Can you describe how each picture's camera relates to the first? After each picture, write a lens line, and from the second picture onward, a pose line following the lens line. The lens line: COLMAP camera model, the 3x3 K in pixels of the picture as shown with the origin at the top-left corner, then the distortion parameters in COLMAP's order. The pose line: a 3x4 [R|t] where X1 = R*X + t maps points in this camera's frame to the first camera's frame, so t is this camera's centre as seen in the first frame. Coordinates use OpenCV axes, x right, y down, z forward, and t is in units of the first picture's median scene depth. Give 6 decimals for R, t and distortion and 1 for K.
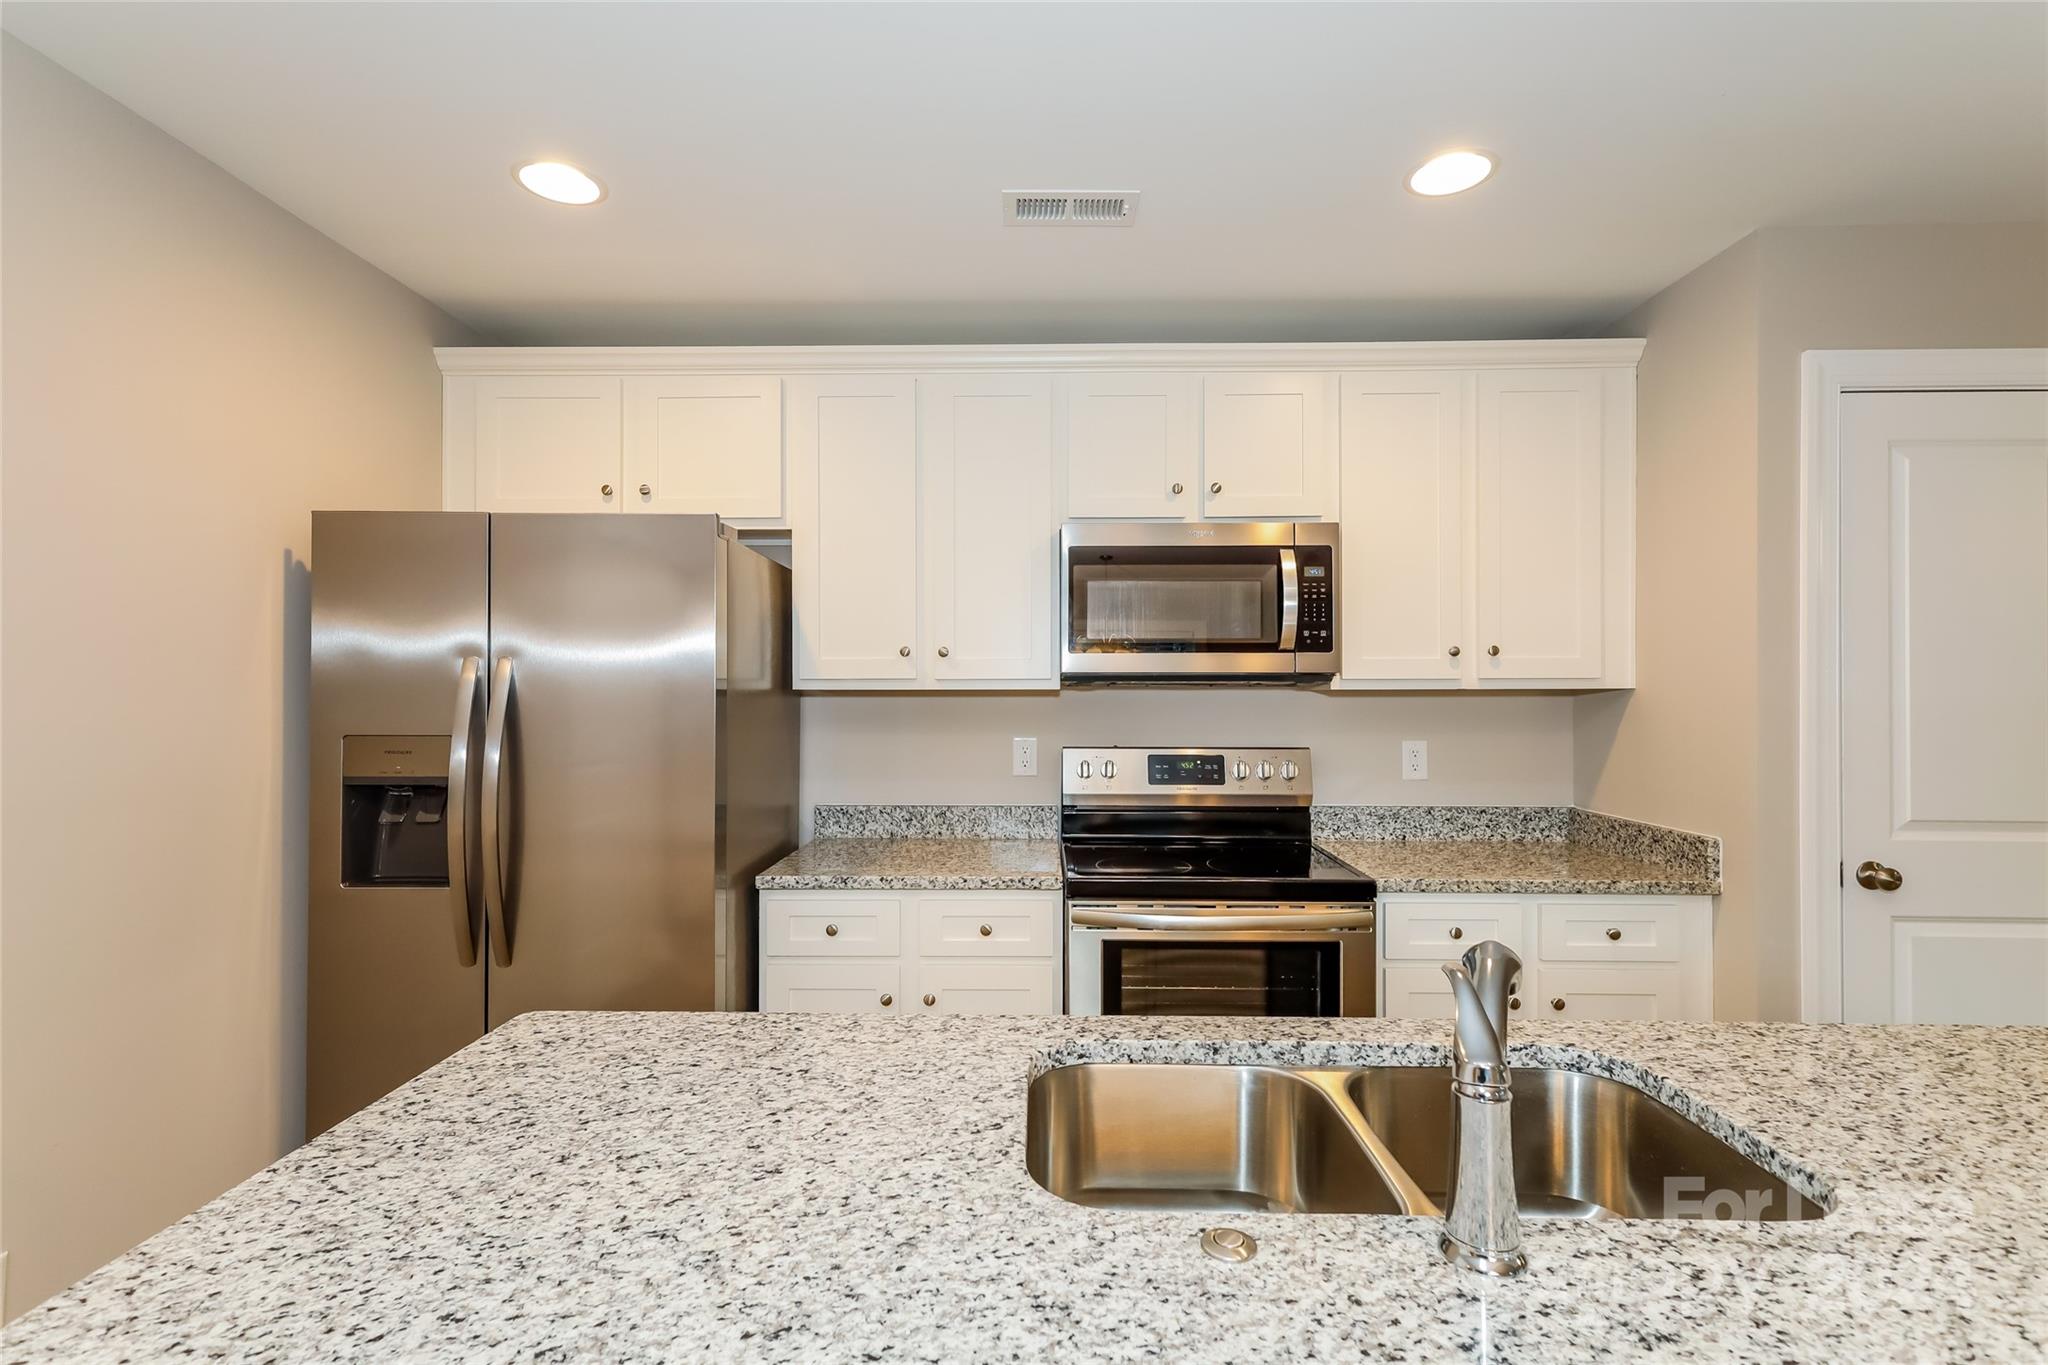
lens RADIAL K [[959.6, 0, 1017.3], [0, 959.6, 681.0], [0, 0, 1]] dist [0.010045, 0.000619]
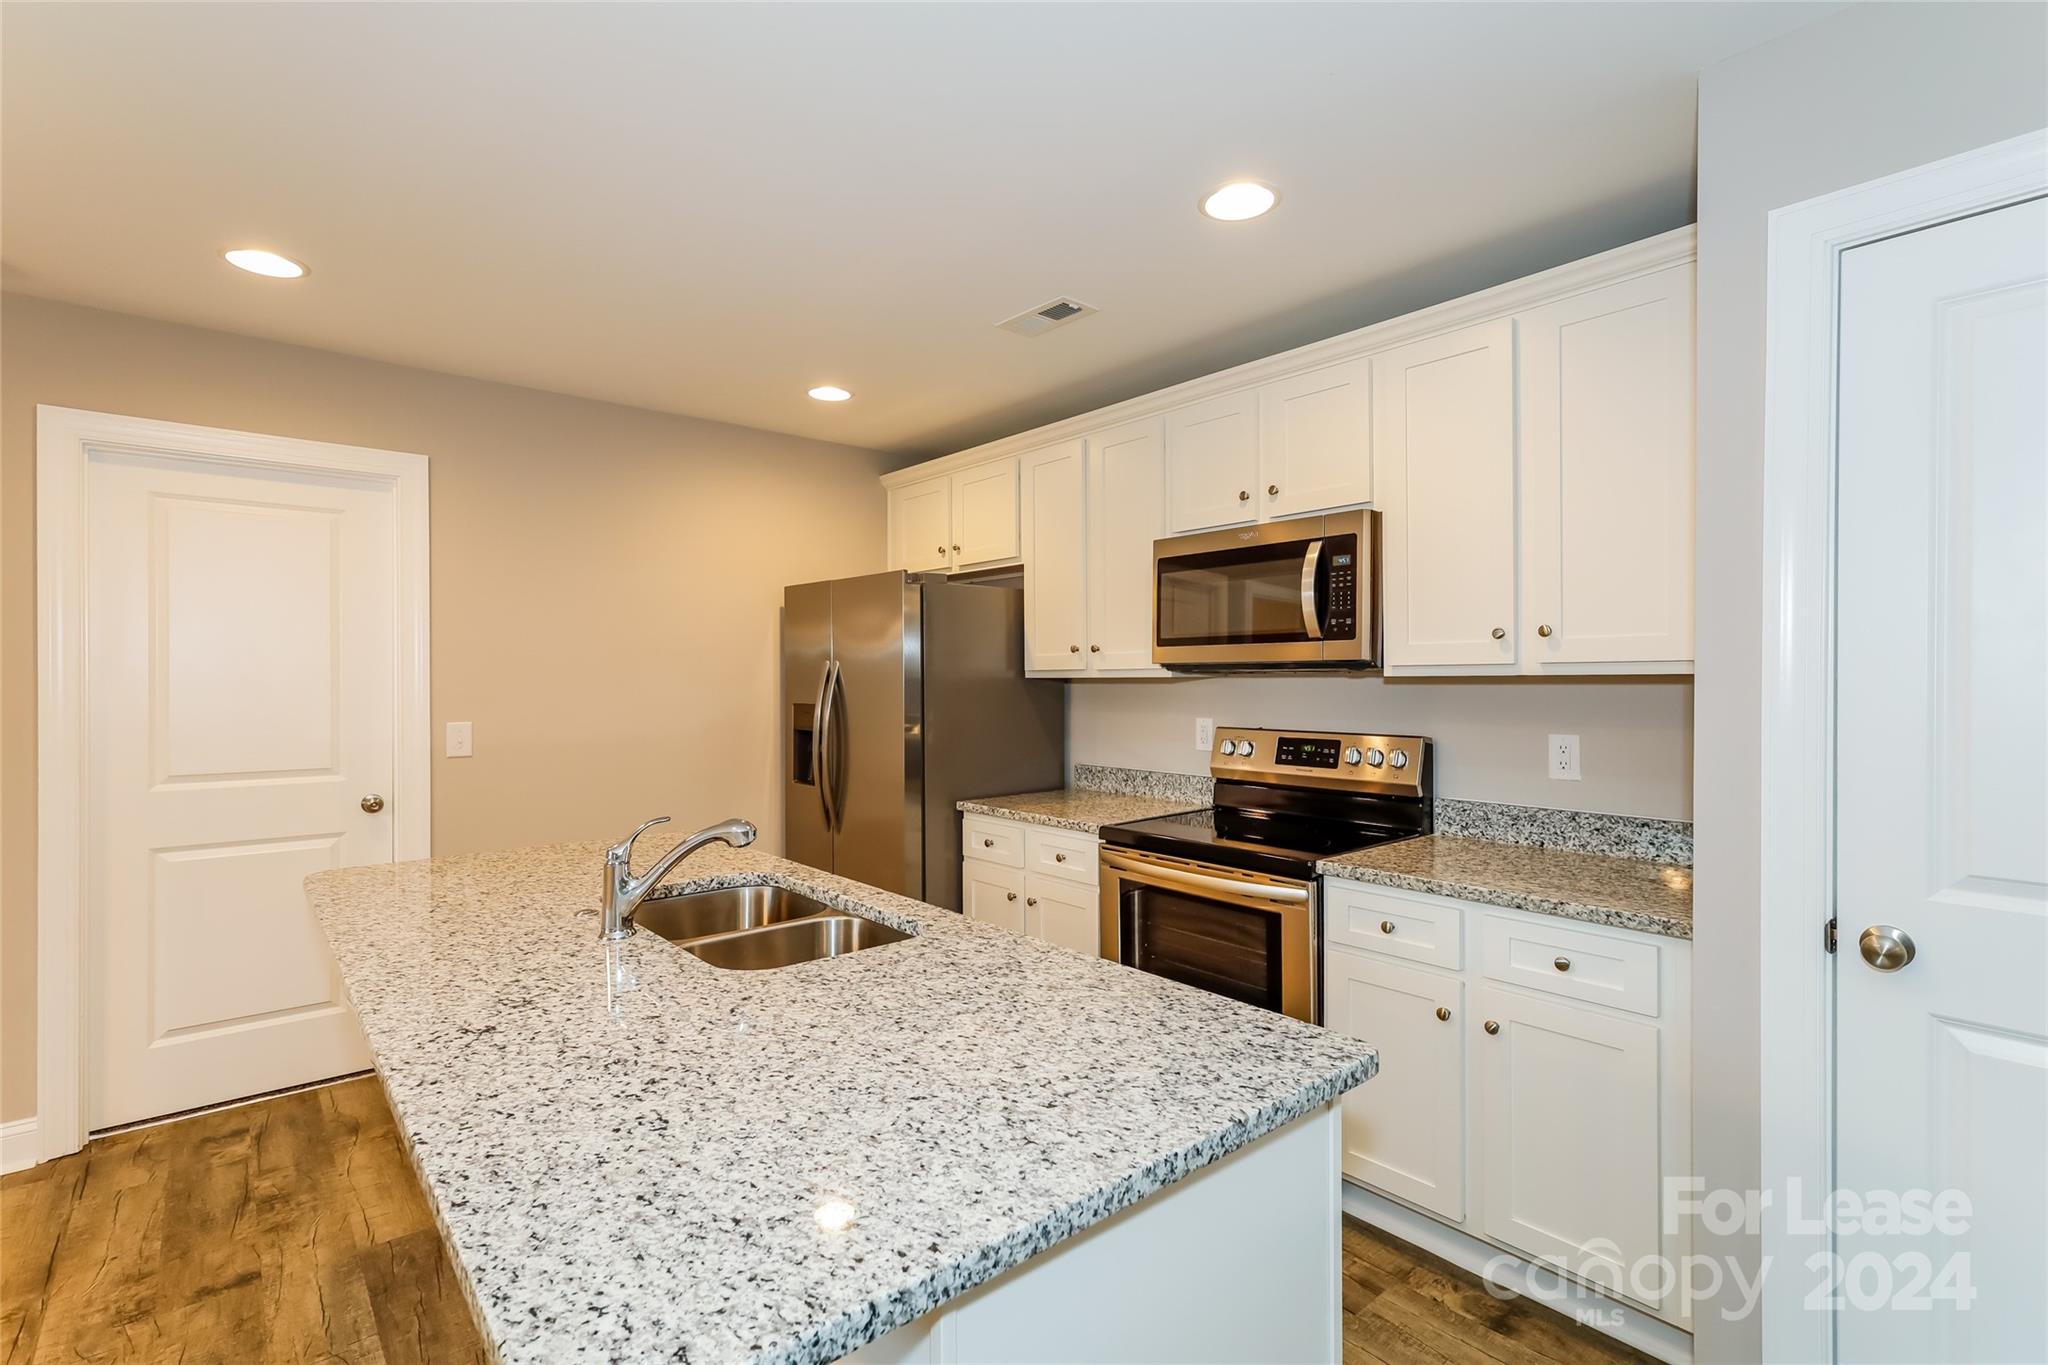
lens RADIAL K [[959.6, 0, 1016.9], [0, 959.6, 675.7], [0, 0, 1]] dist [0.010045, 0.000619]
pose [[0.655712, -0.004364, -0.754999, 0.850412], [0.014300, 0.999876, 0.006640, -0.003915], [0.754876, -0.015150, 0.655692, 0.074178]]
